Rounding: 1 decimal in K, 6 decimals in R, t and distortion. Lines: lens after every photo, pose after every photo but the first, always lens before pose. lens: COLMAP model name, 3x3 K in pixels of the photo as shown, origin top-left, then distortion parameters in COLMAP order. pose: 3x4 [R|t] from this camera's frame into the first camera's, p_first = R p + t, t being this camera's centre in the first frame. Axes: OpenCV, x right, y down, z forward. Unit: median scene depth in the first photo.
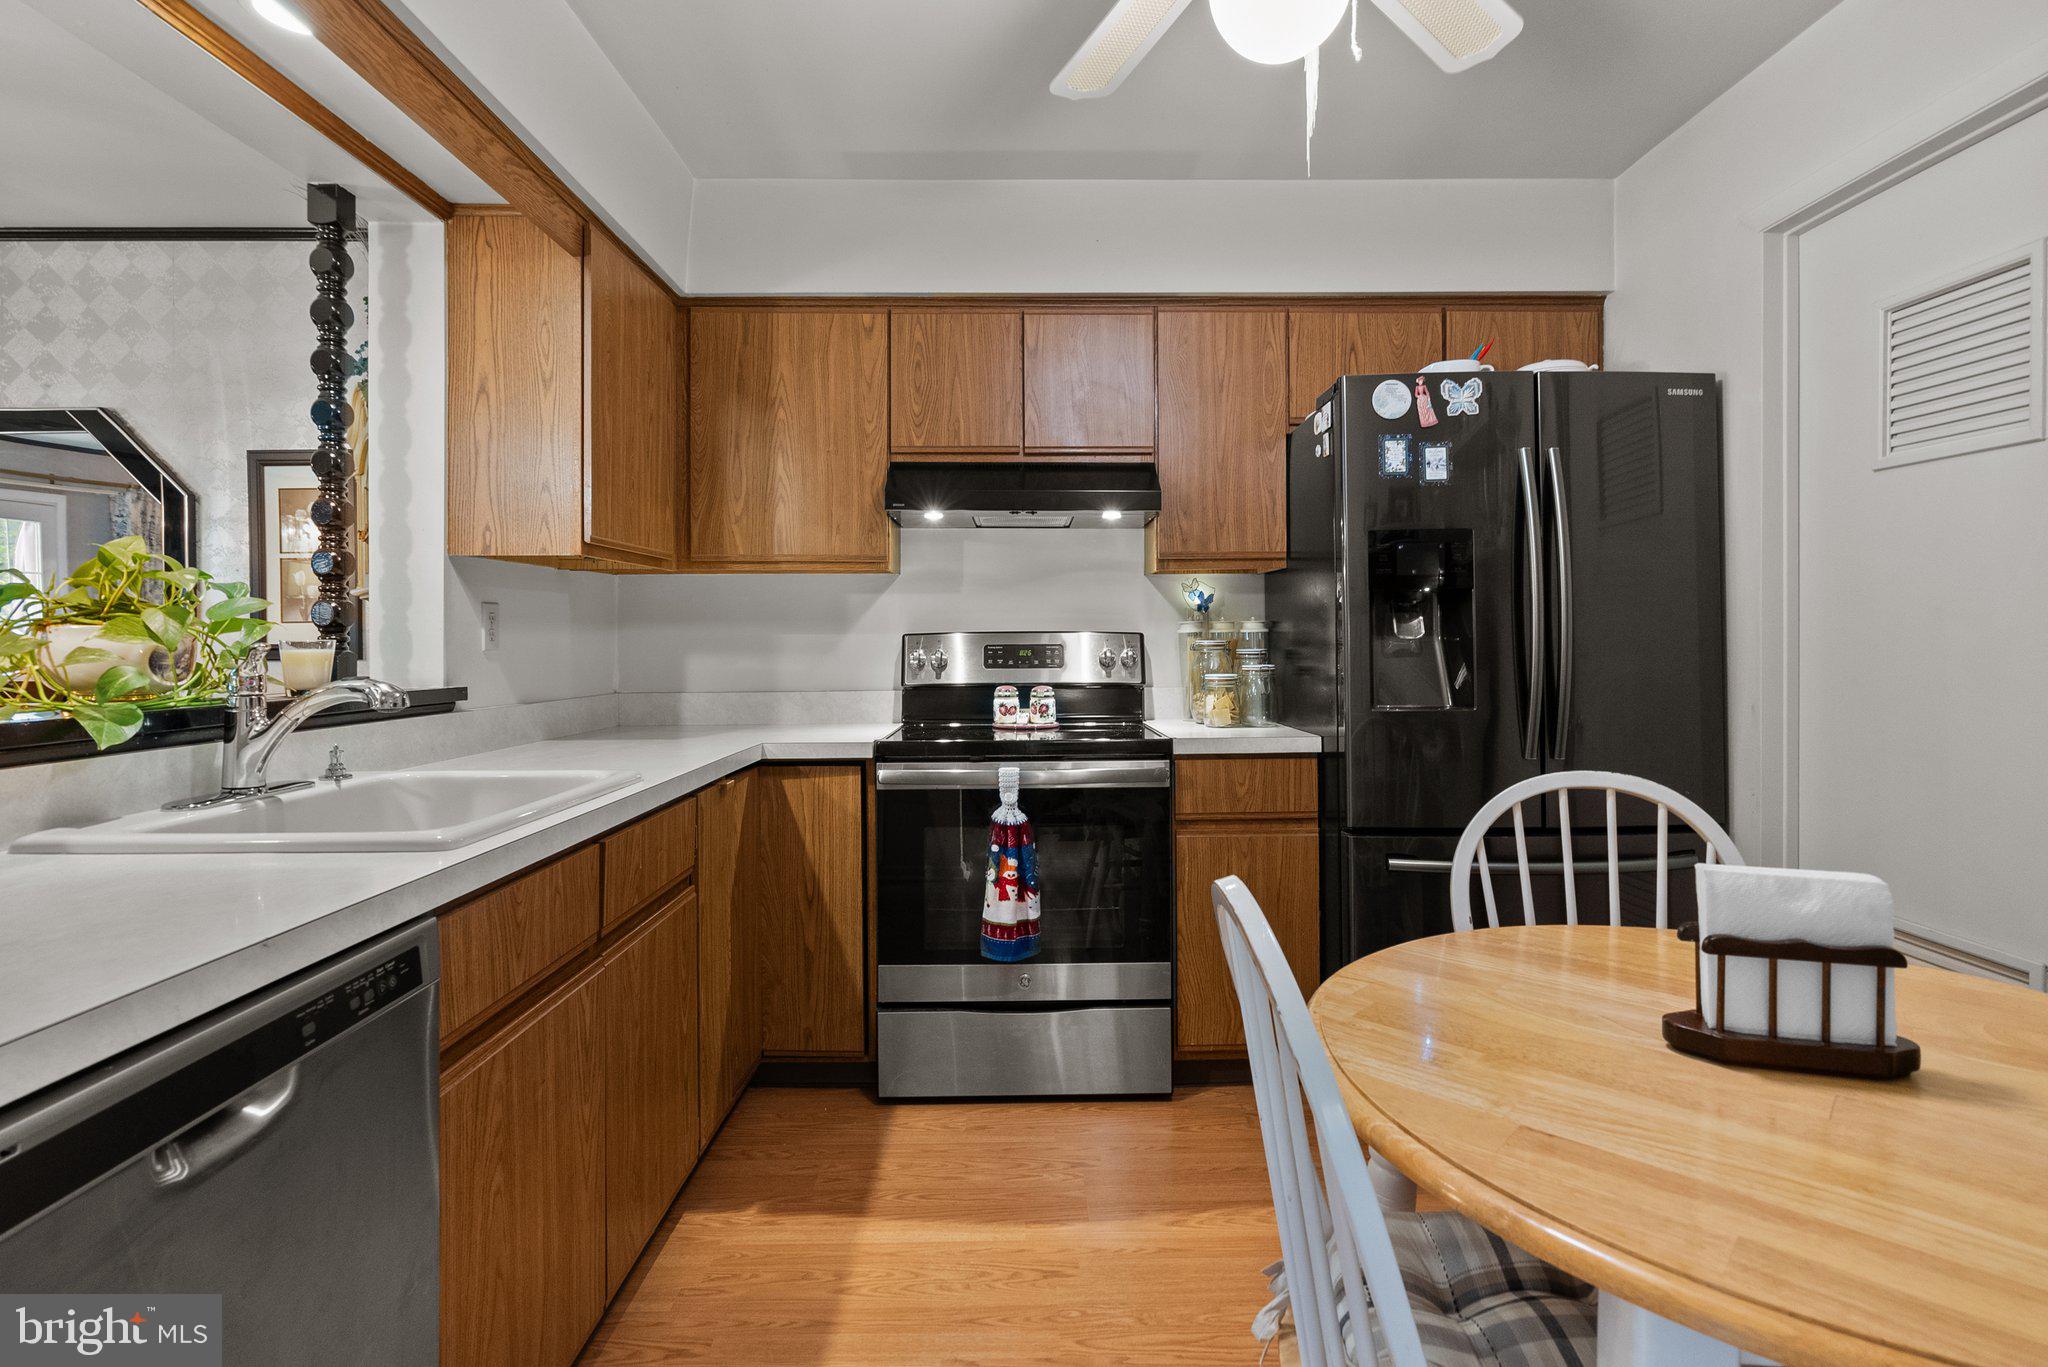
lens RADIAL K [[980.2, 0, 1030.8], [0, 980.2, 642.6], [0, 0, 1]] dist [-0.001757, 0.000734]
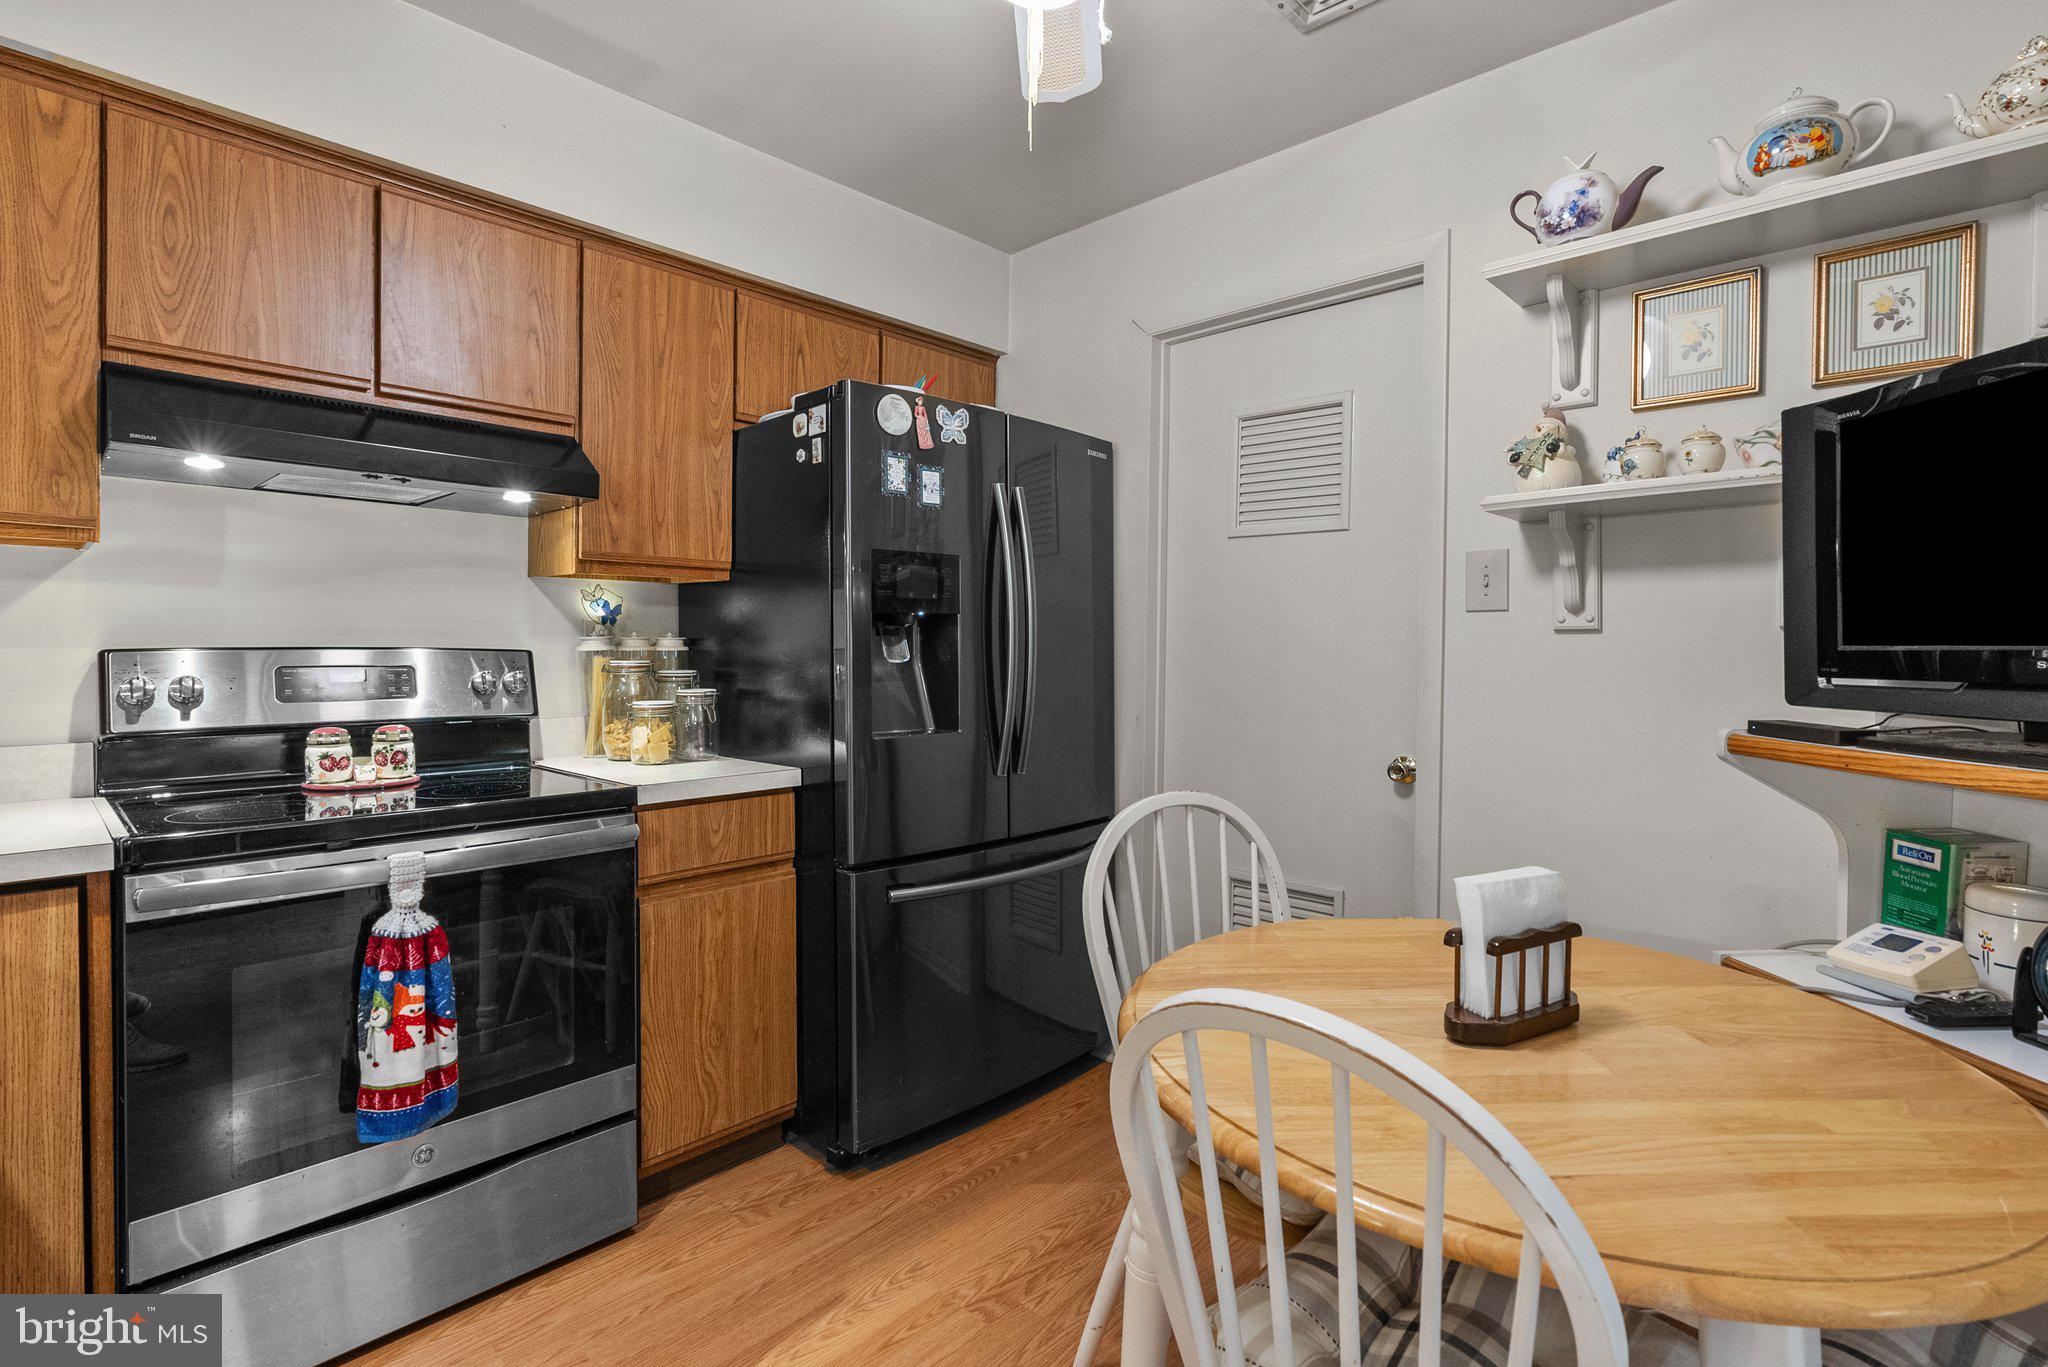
lens RADIAL K [[941.5, 0, 1028.0], [0, 941.5, 662.0], [0, 0, 1]] dist [-0.004492, 0.000856]
pose [[0.696661, -0.002866, 0.717395, -0.182082], [-0.007737, 0.999904, 0.011508, -0.014982], [-0.717359, -0.013568, 0.696572, 0.229840]]
